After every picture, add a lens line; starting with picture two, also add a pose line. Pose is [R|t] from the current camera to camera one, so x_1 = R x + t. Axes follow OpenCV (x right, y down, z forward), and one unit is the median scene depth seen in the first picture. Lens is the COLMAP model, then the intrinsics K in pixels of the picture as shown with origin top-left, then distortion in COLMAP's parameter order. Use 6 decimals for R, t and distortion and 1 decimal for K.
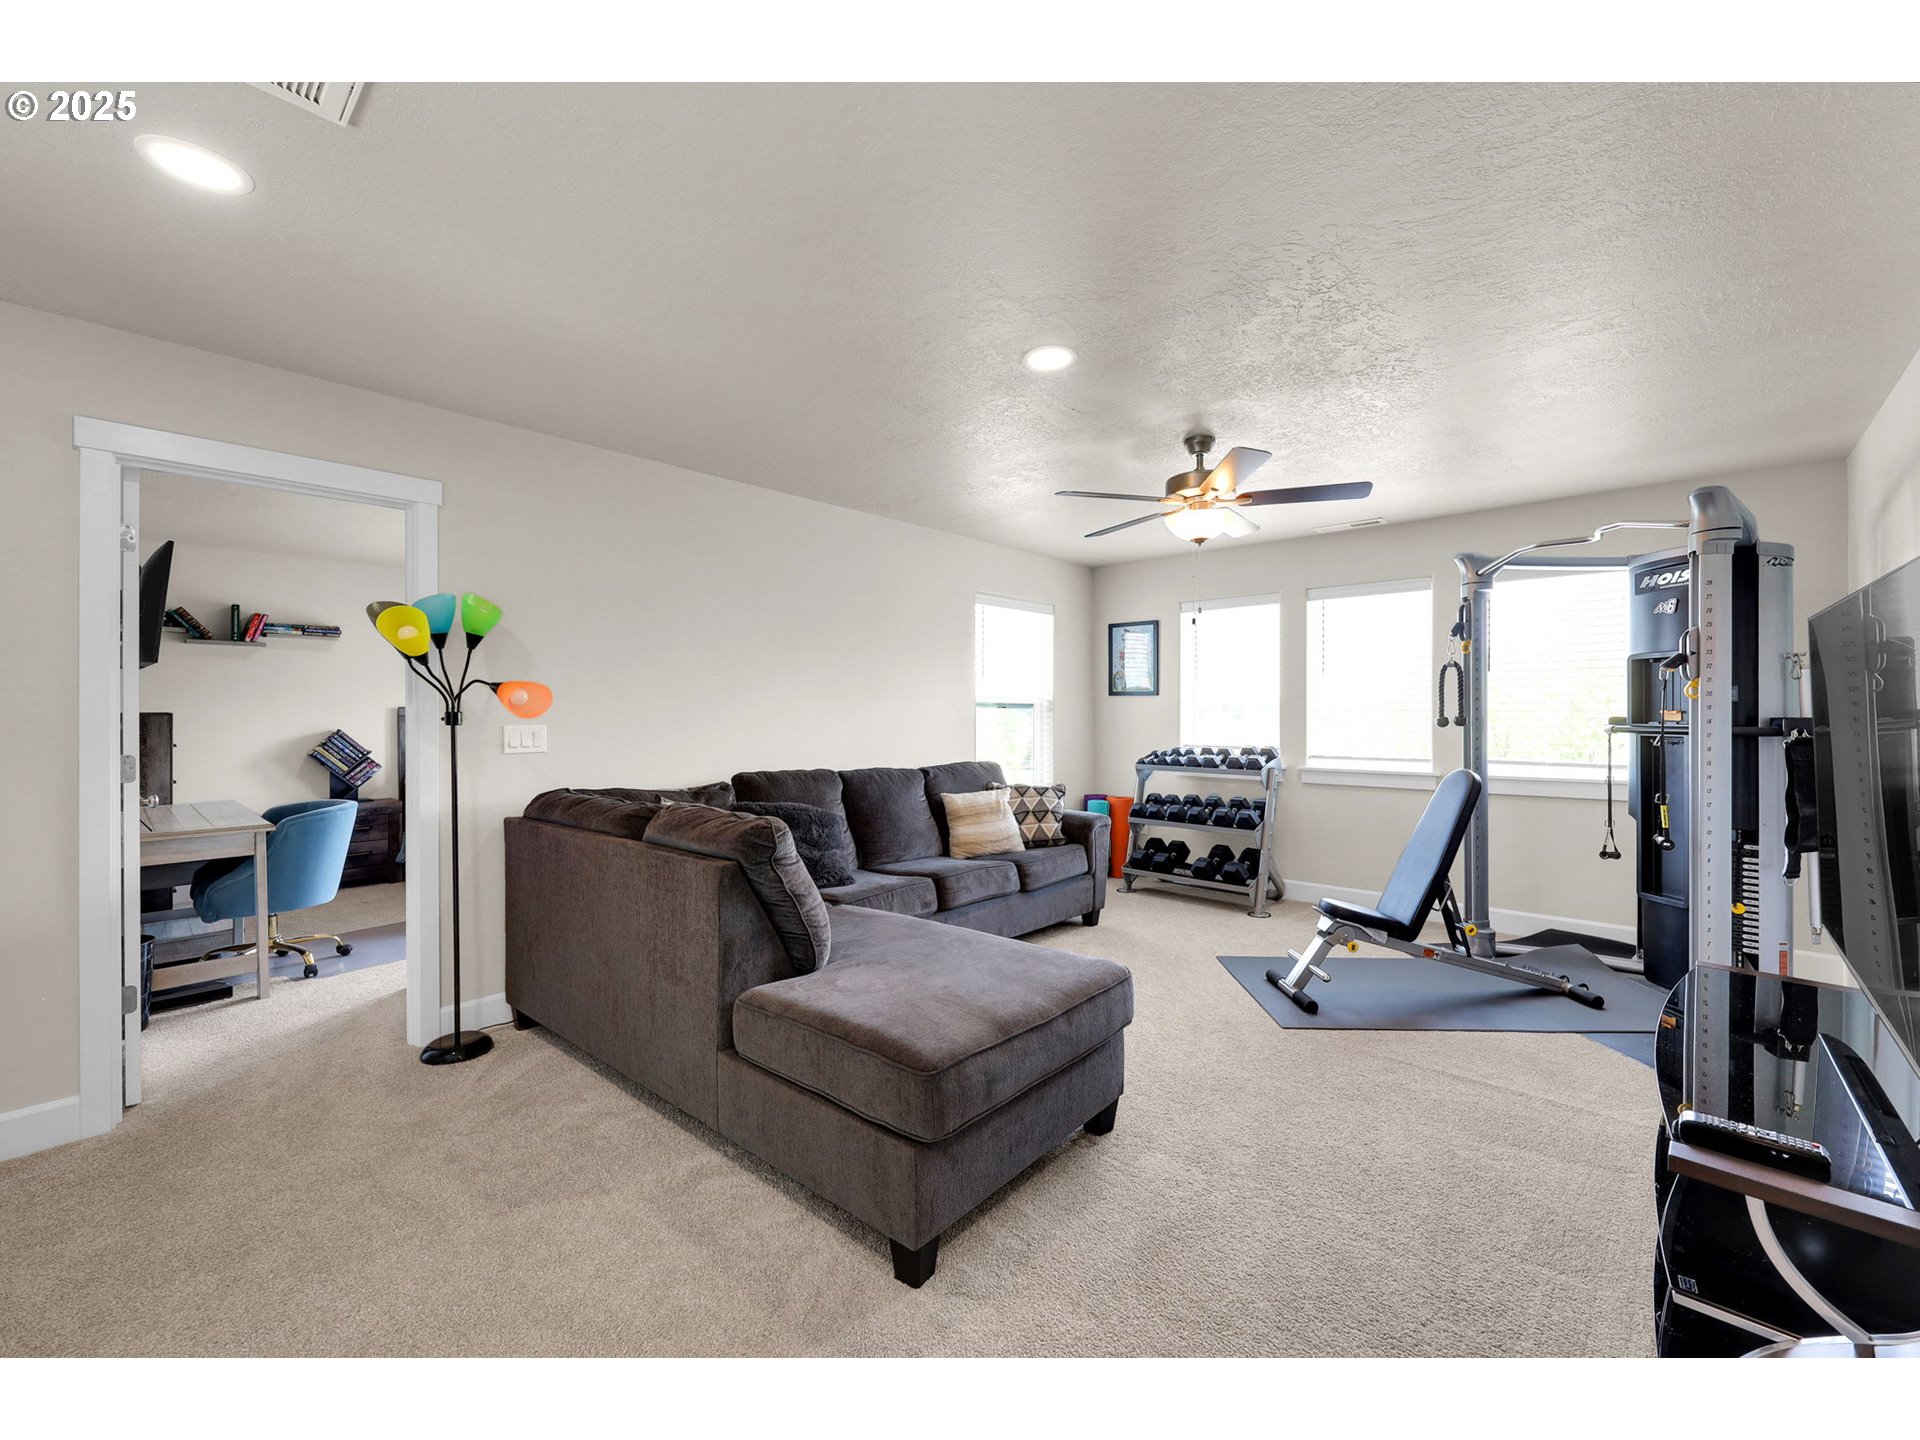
lens RADIAL K [[782.1, 0, 979.5], [0, 782.1, 722.1], [0, 0, 1]] dist [0.001604, 0.000004]
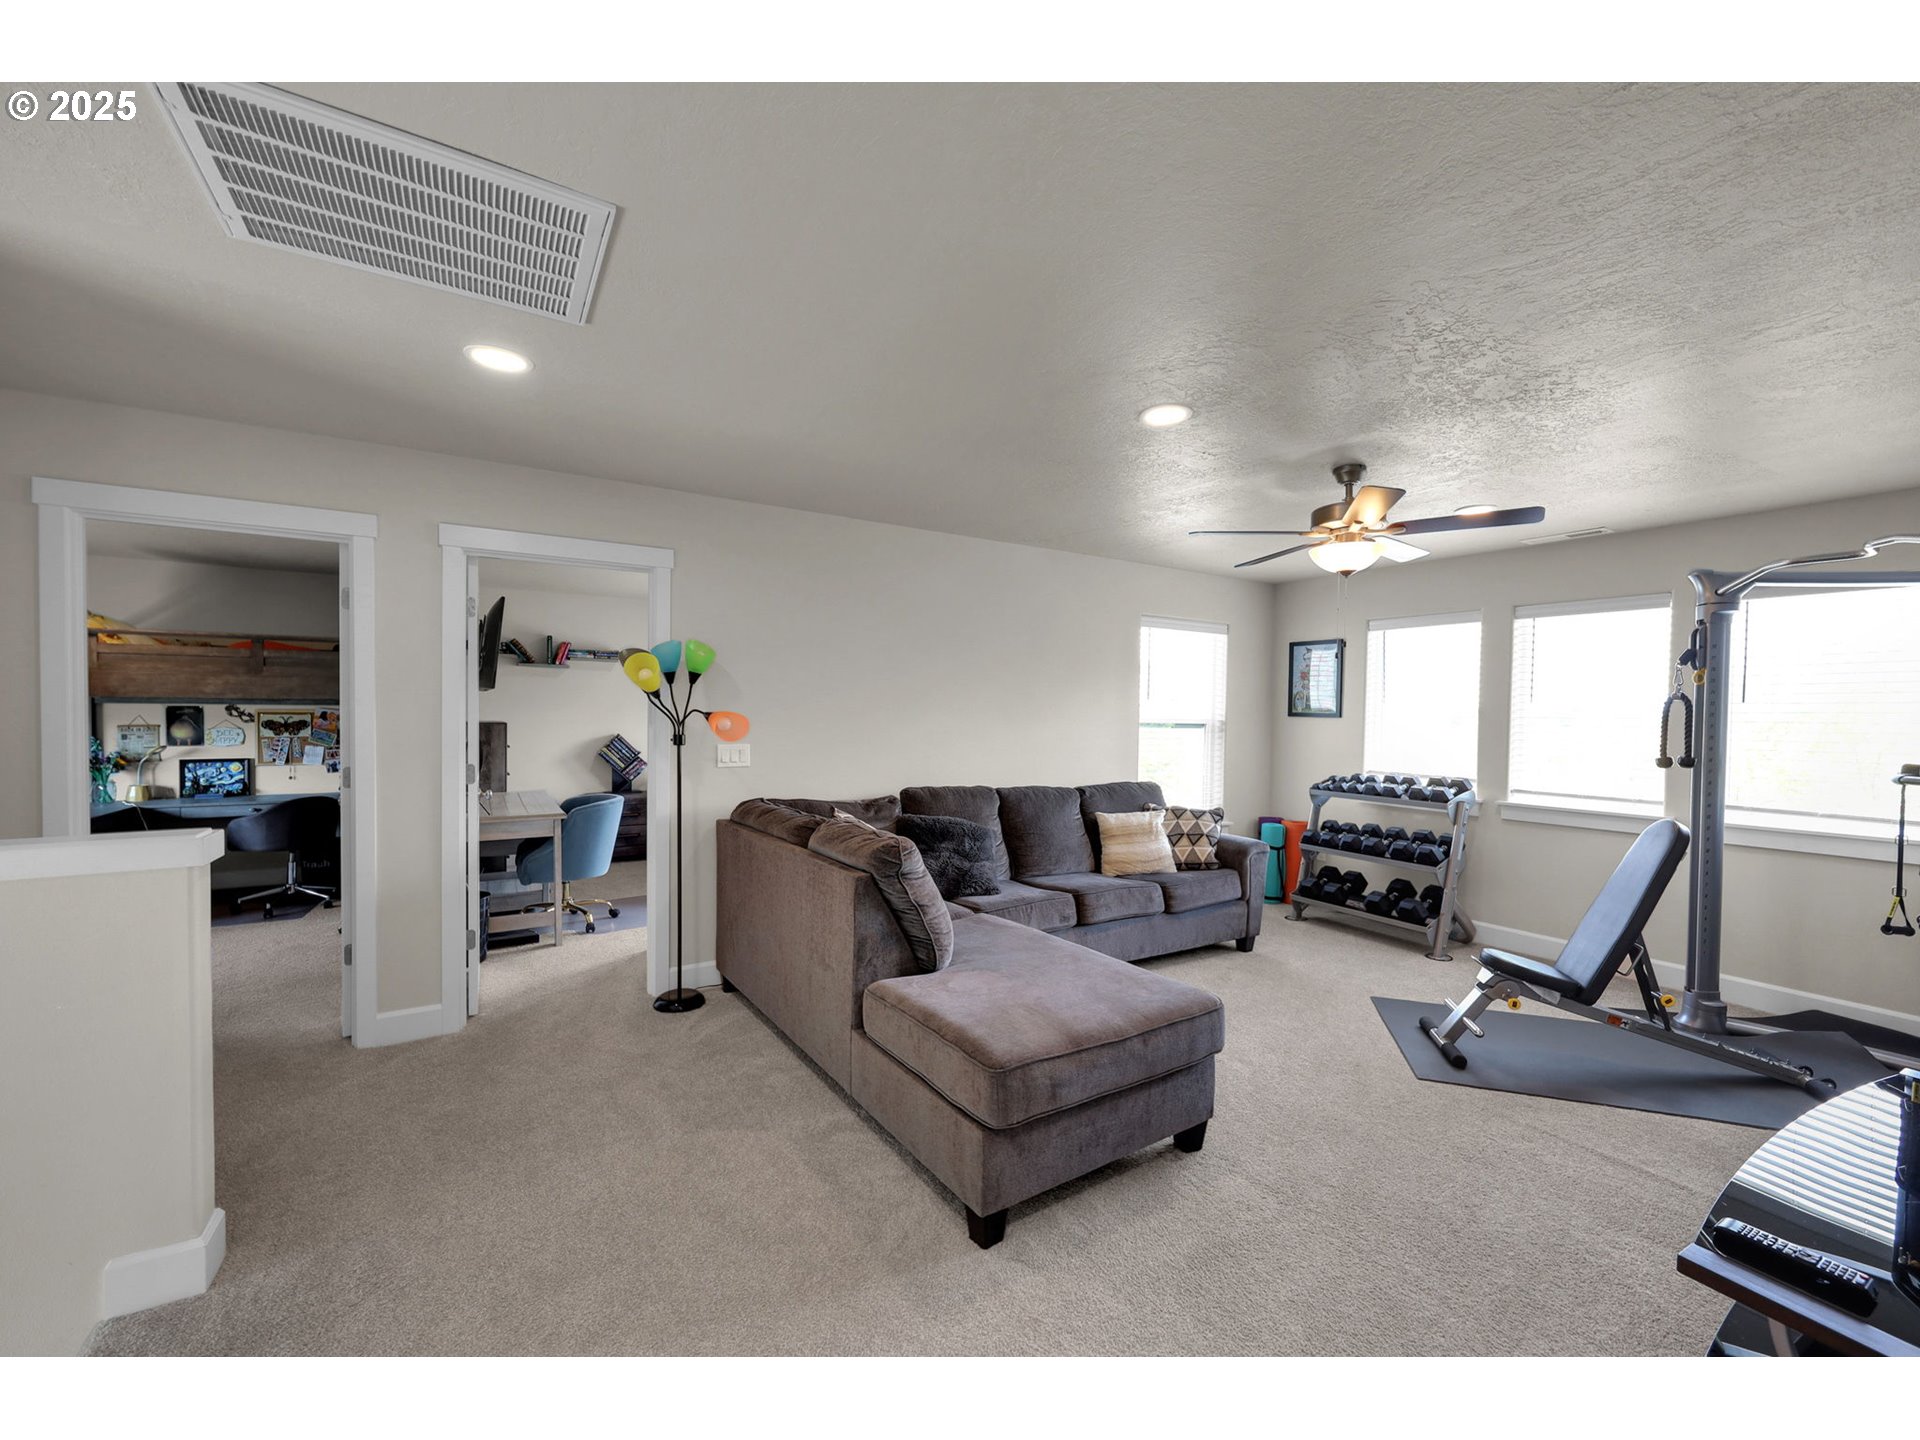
lens RADIAL K [[782.9, 0, 983.6], [0, 782.9, 741.0], [0, 0, 1]] dist [0.002890, 0.000231]
pose [[0.963486, 0.026880, -0.266405, 0.112180], [-0.020461, 0.999430, 0.026840, -0.039682], [0.266975, -0.020409, 0.963487, -0.066152]]
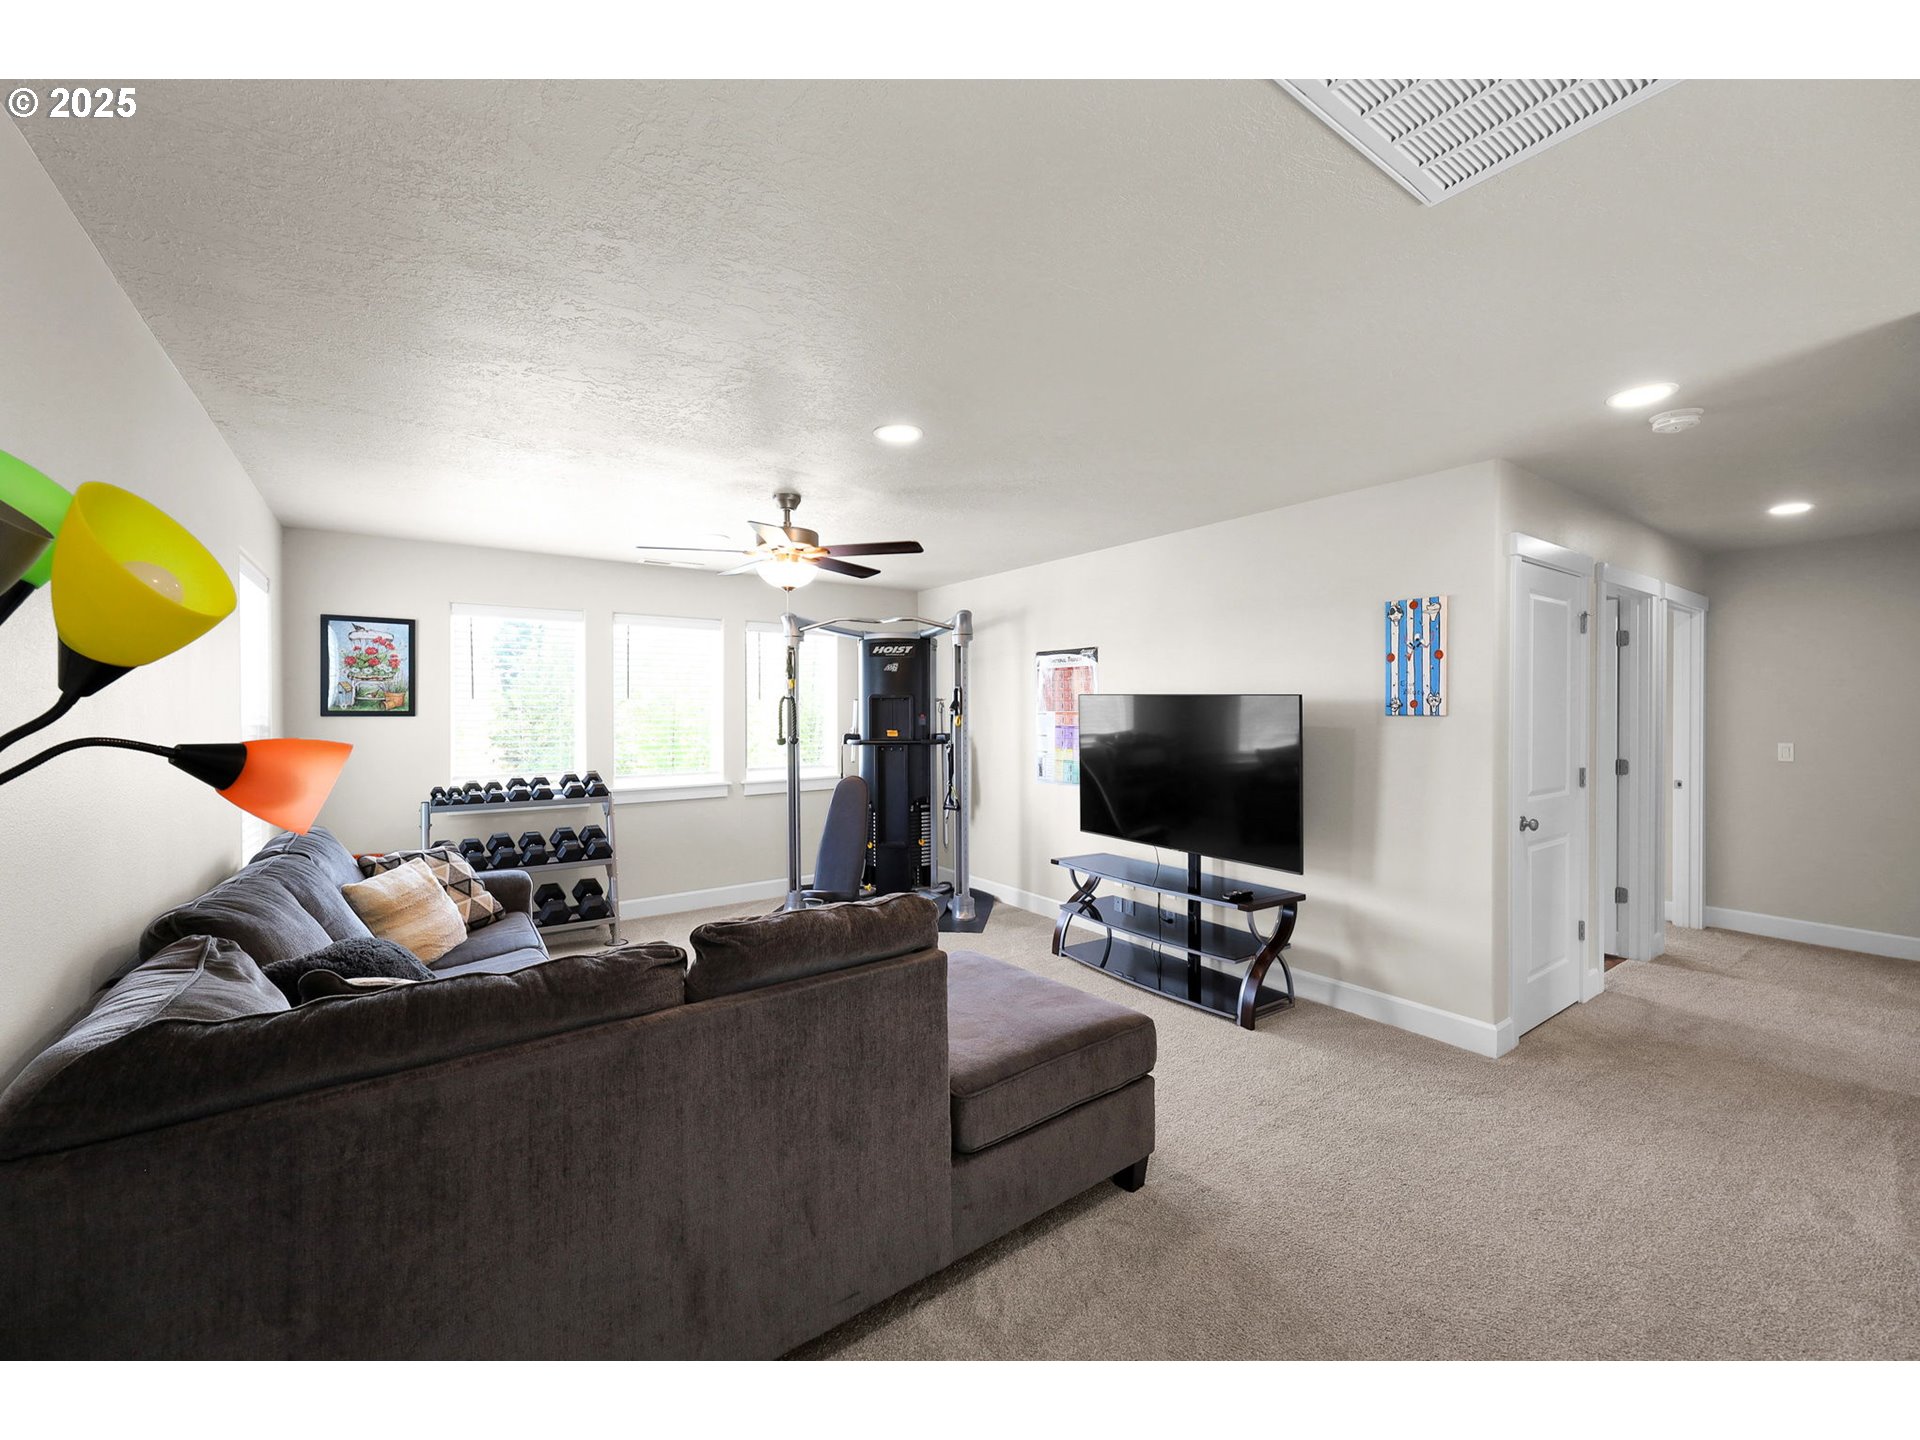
lens RADIAL K [[782.1, 0, 979.5], [0, 782.1, 722.1], [0, 0, 1]] dist [0.001604, 0.000004]
pose [[0.209417, -0.014974, 0.977712, -0.745096], [0.015785, 0.999804, 0.011931, -0.052492], [-0.977699, 0.012935, 0.209613, 0.507284]]
